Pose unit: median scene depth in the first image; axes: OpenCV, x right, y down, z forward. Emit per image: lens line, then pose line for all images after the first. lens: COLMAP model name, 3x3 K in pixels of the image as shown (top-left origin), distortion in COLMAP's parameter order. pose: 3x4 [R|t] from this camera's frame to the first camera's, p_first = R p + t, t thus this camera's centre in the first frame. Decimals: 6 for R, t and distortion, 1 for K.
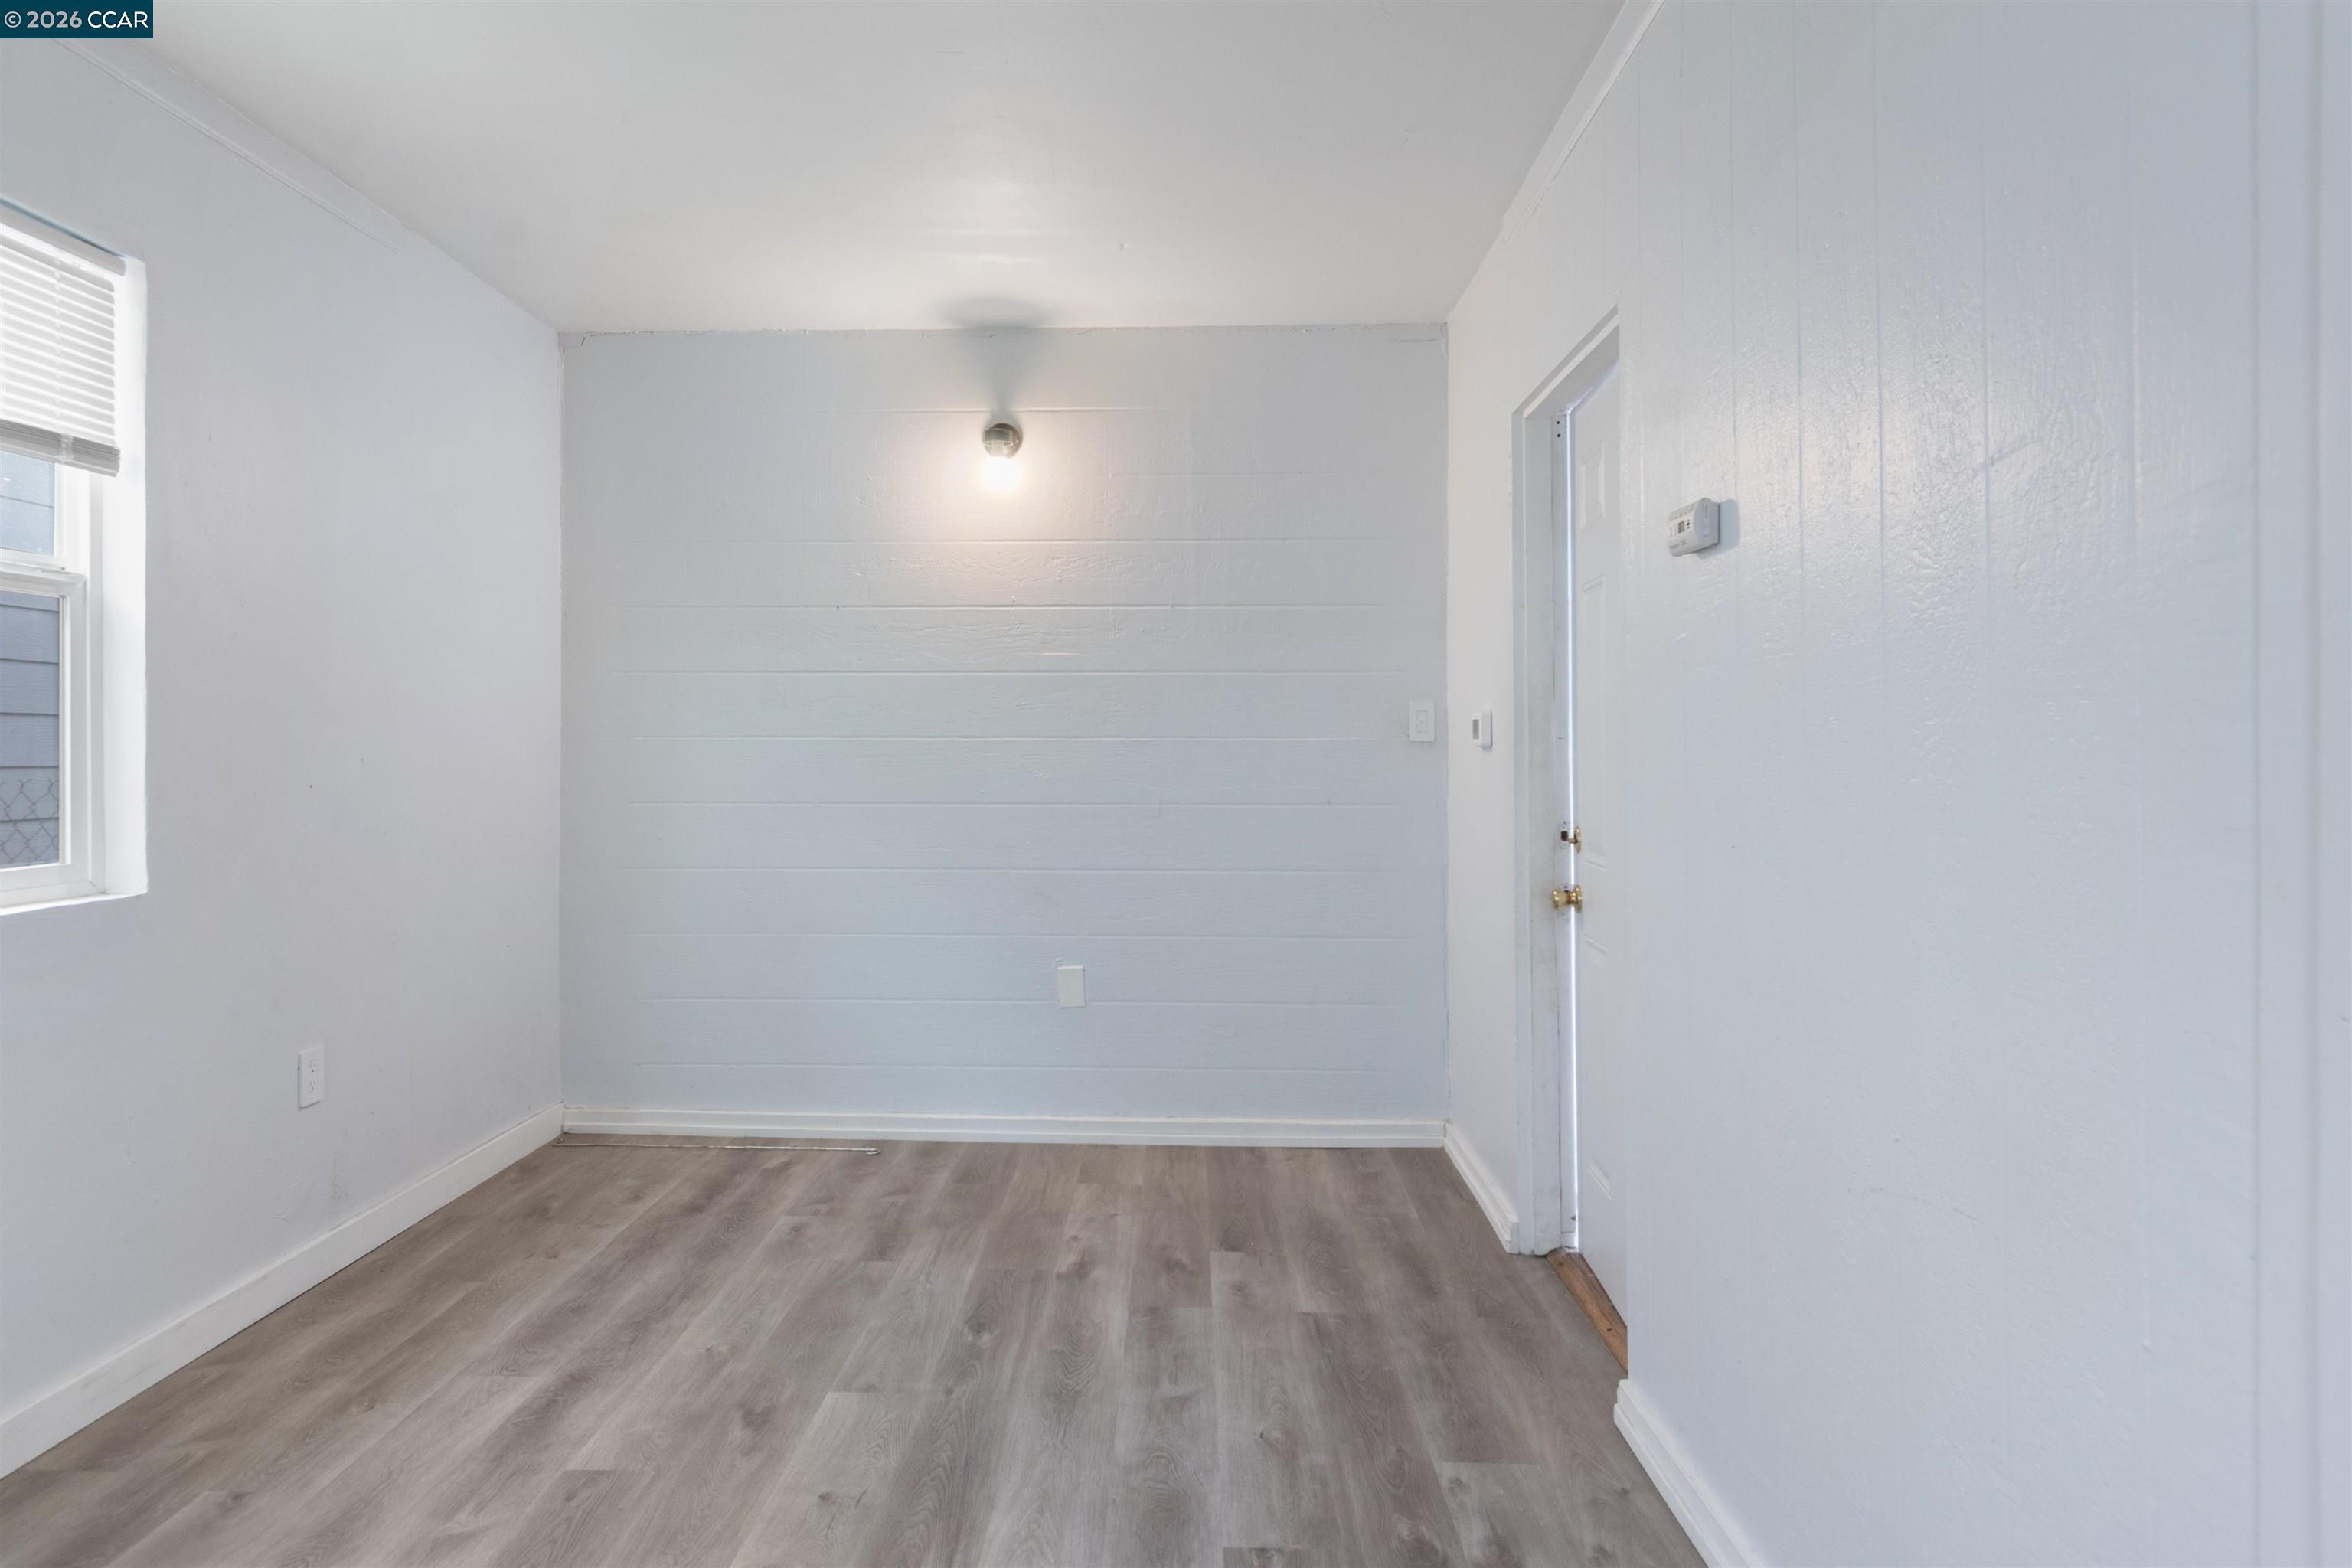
lens RADIAL K [[1377.2, 0, 1176.0], [0, 1377.2, 784.0], [0, 0, 1]] dist [0.014210, -0.001994]
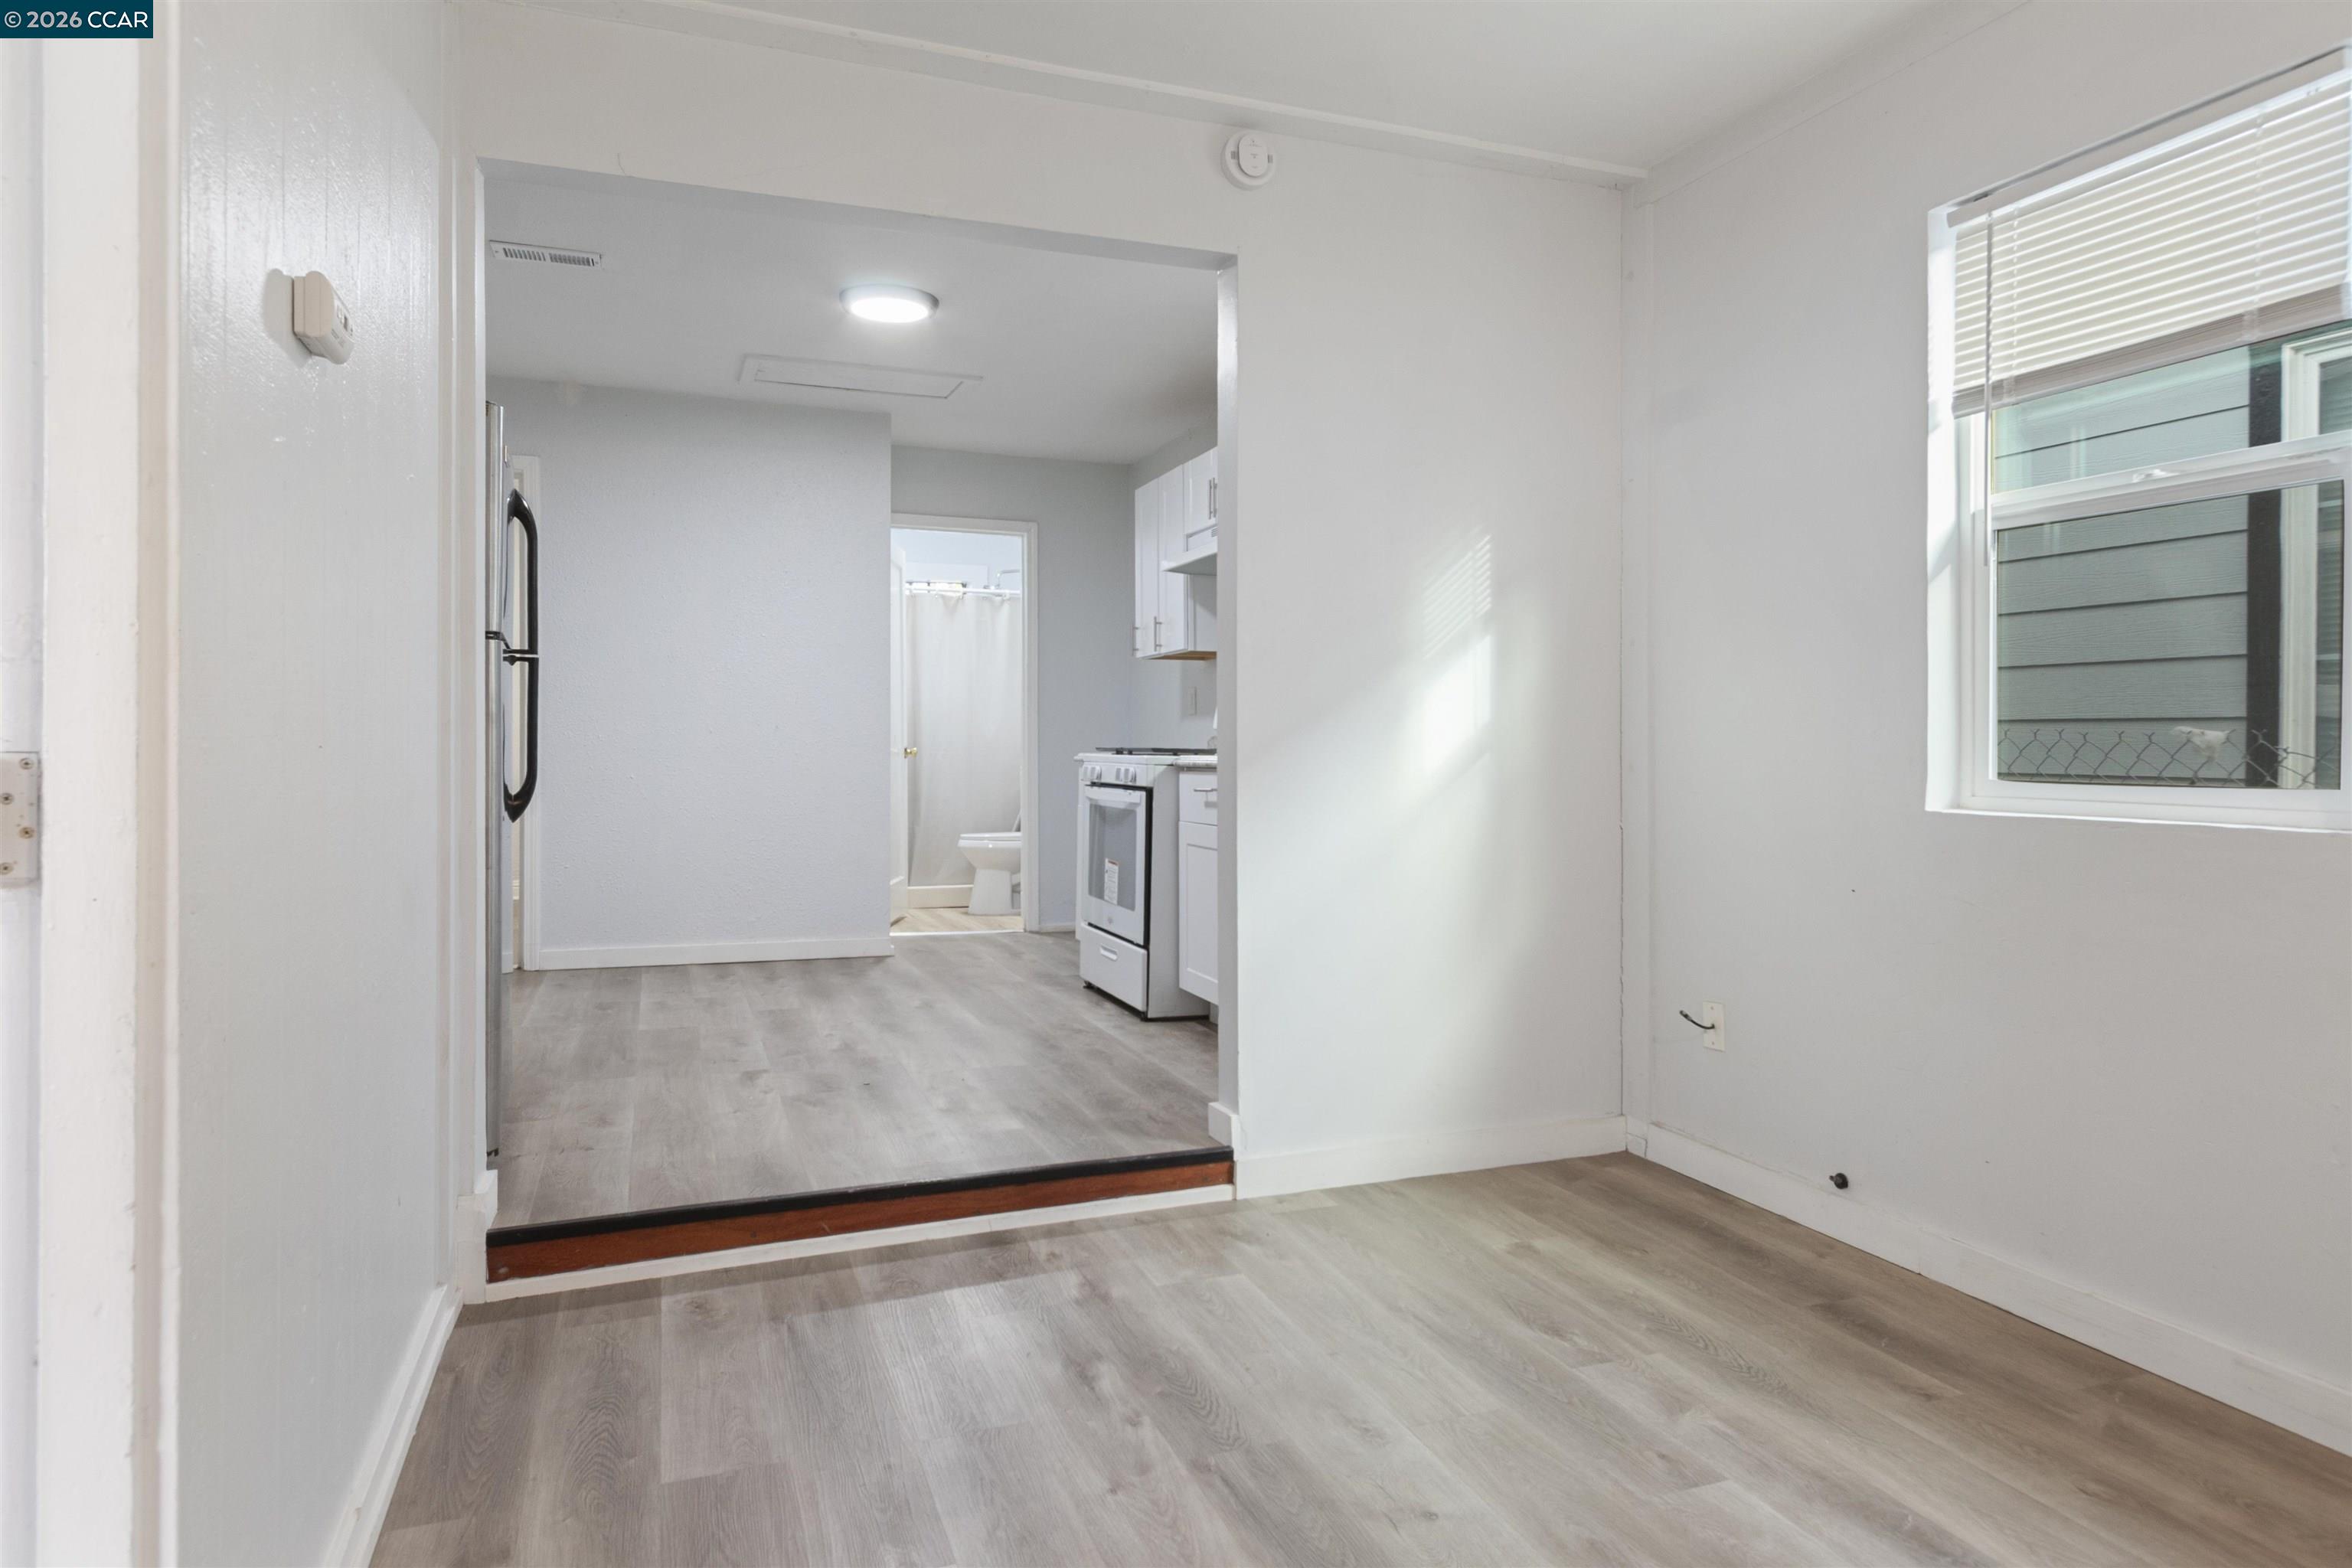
lens RADIAL K [[1377.2, 0, 1176.0], [0, 1377.2, 784.0], [0, 0, 1]] dist [0.014210, -0.001994]
pose [[-0.933601, 0.011571, -0.358129, 0.185373], [-0.010110, 0.998230, 0.058607, 0.009924], [0.358173, 0.058336, -0.931831, 1.608092]]
